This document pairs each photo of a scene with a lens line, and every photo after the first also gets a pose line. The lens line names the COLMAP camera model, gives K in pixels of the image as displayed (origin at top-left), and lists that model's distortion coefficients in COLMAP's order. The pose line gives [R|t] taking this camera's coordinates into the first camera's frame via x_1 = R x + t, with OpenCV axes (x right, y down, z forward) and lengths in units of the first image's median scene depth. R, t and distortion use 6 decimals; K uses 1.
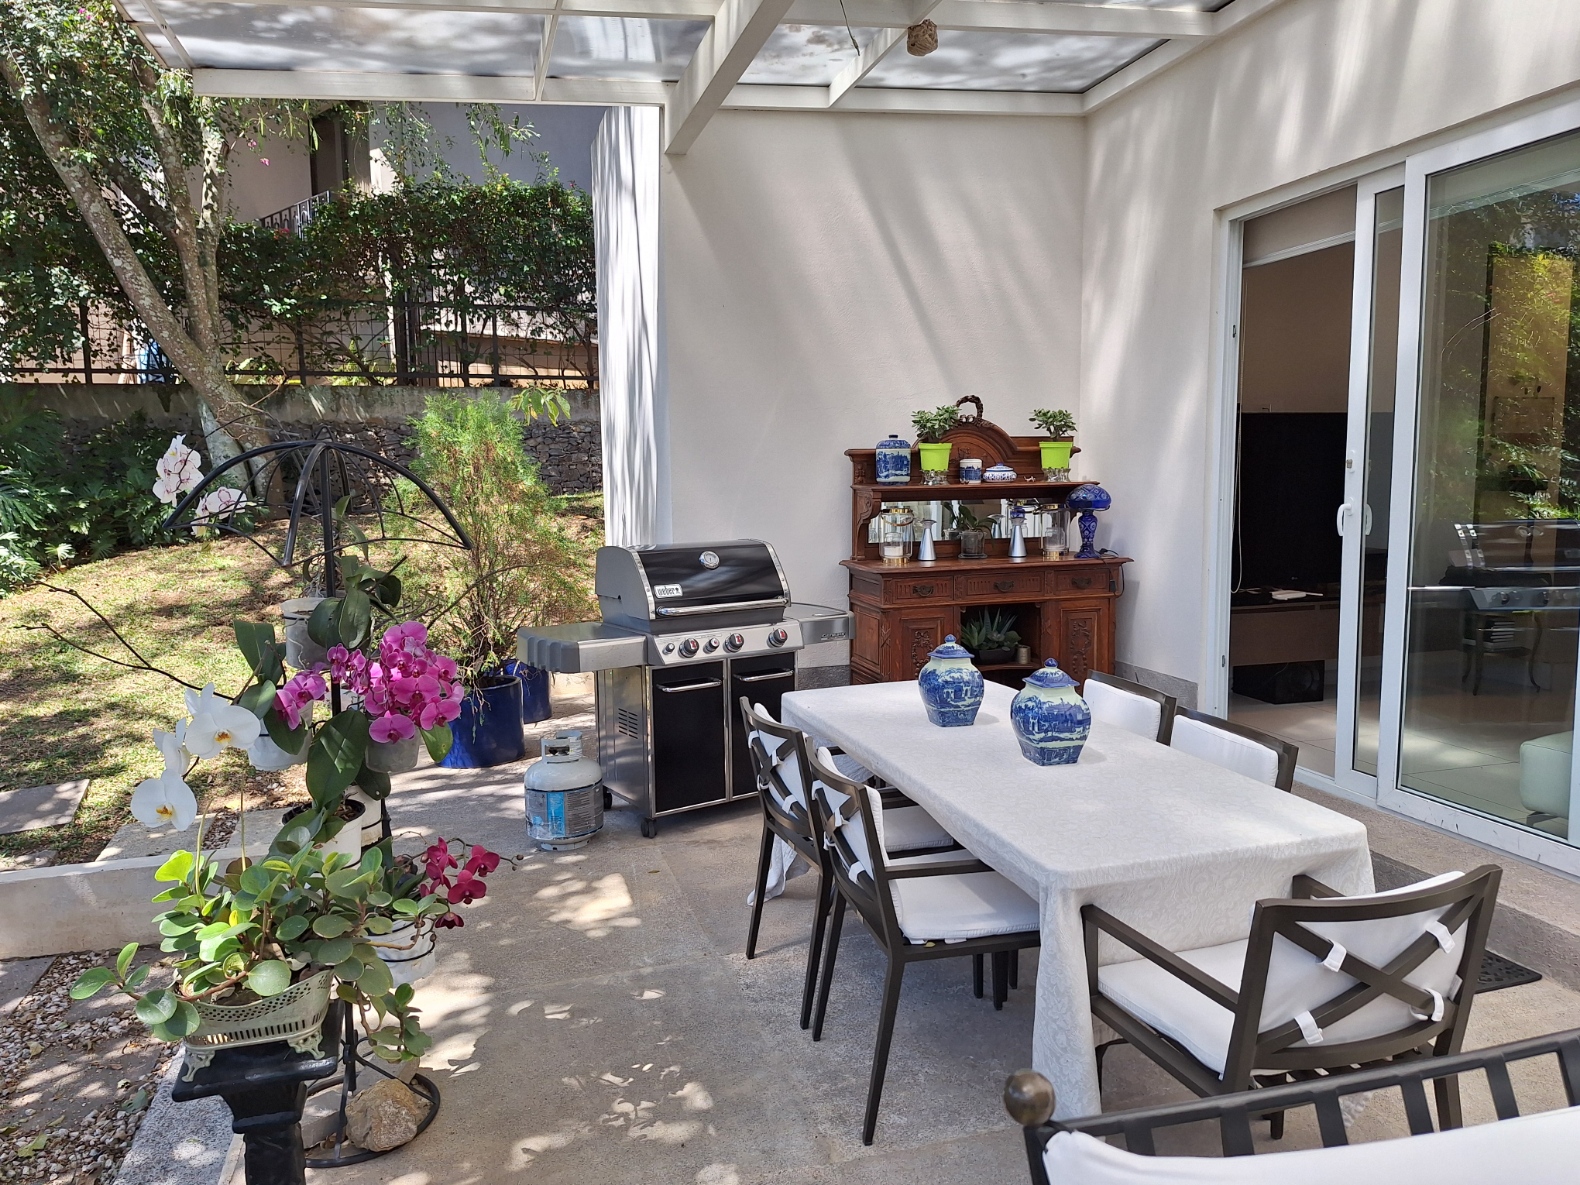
lens RADIAL K [[1116.1, 0, 790.0], [0, 1116.1, 592.5], [0, 0, 1]] dist [0.009814, -0.002121]
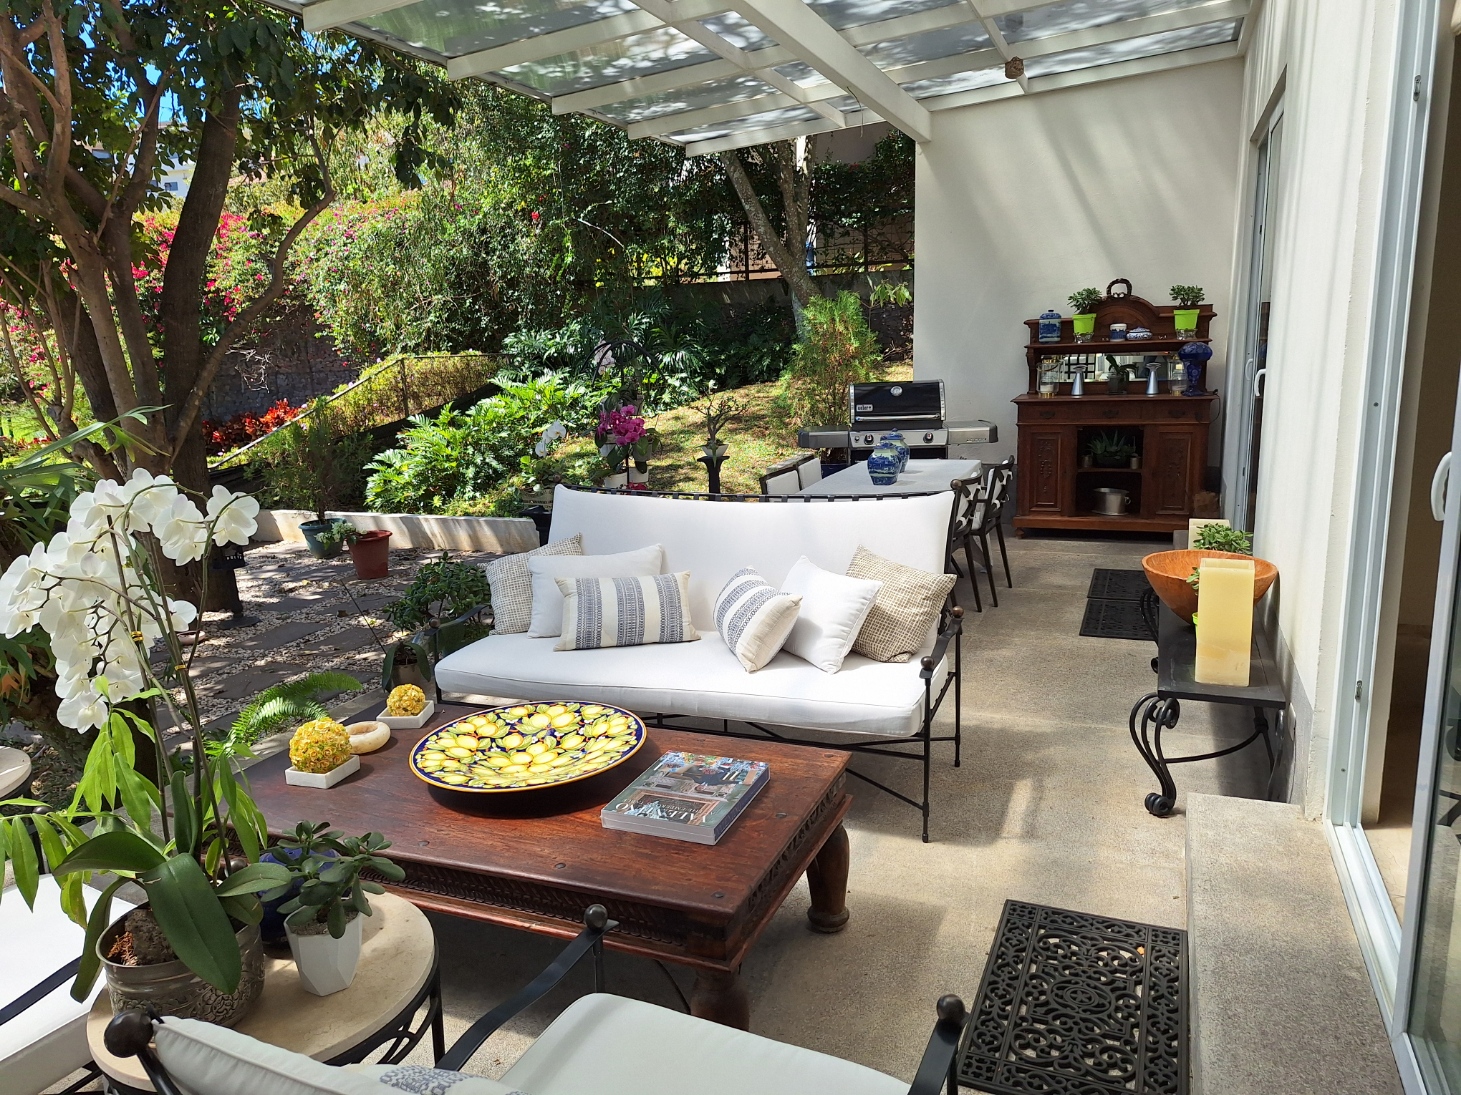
lens RADIAL K [[1028.6, 0, 730.5], [0, 1028.6, 547.5], [0, 0, 1]] dist [0.157207, -0.267115]
pose [[0.765953, 0.117153, -0.632132, 0.658820], [-0.047785, 0.990911, 0.125746, 0.018817], [0.641118, -0.066109, 0.764590, -0.361648]]
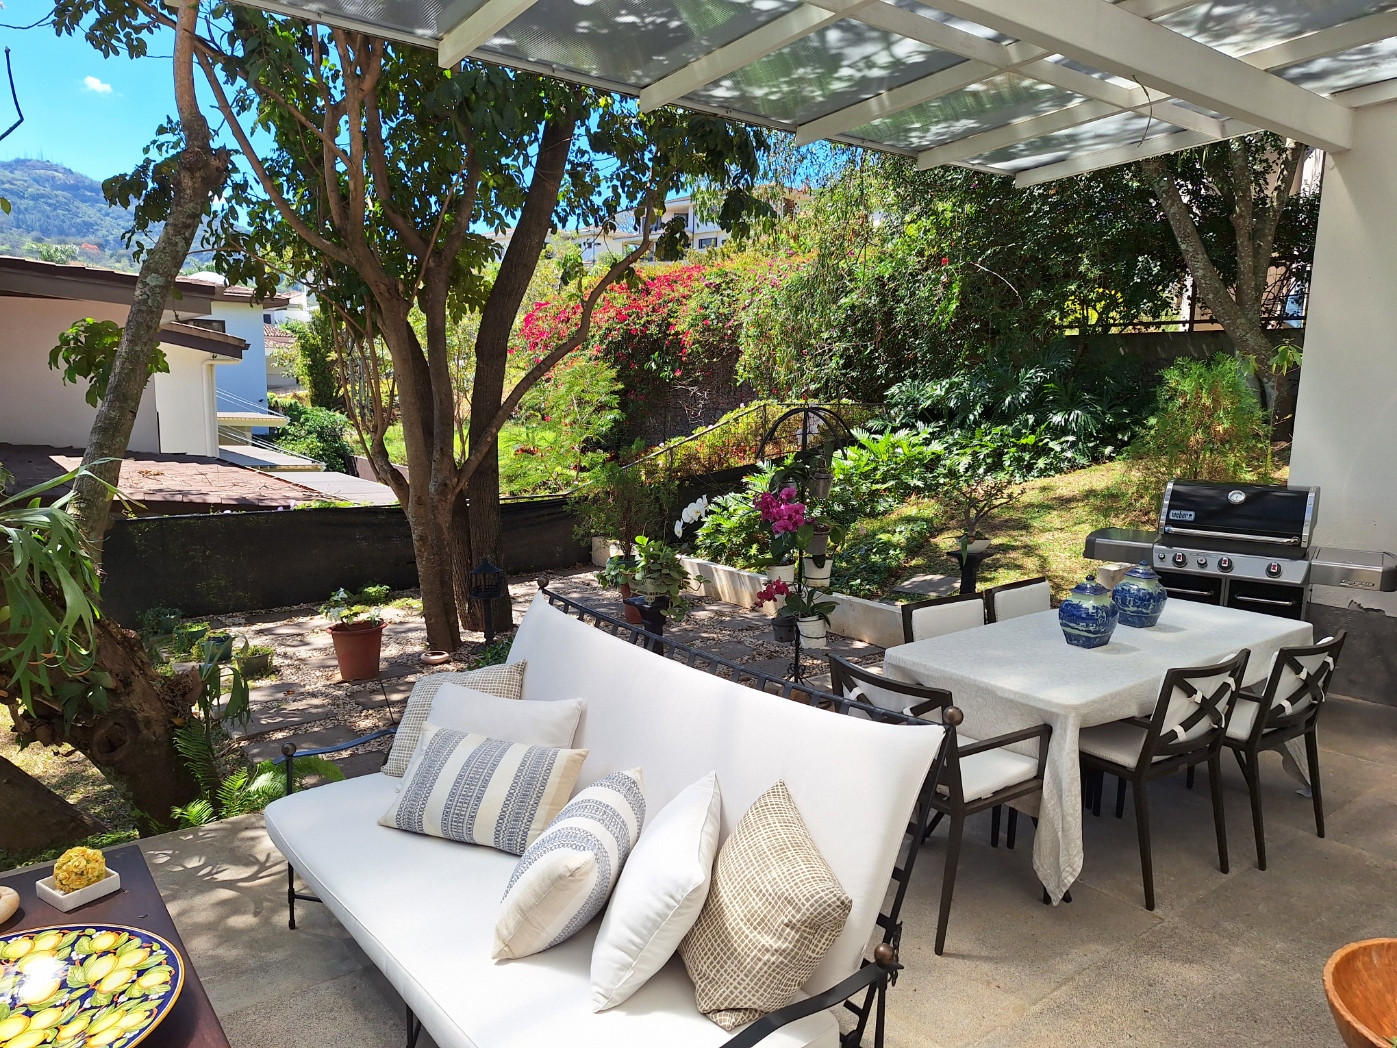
lens RADIAL K [[981.5, 0, 692.5], [0, 981.5, 546.6], [0, 0, 1]] dist [0.051771, -0.046471]
pose [[0.335625, 0.177621, -0.925098, 0.632103], [-0.125162, 0.981763, 0.143092, -0.048153], [0.933644, 0.067762, 0.351735, 0.041925]]
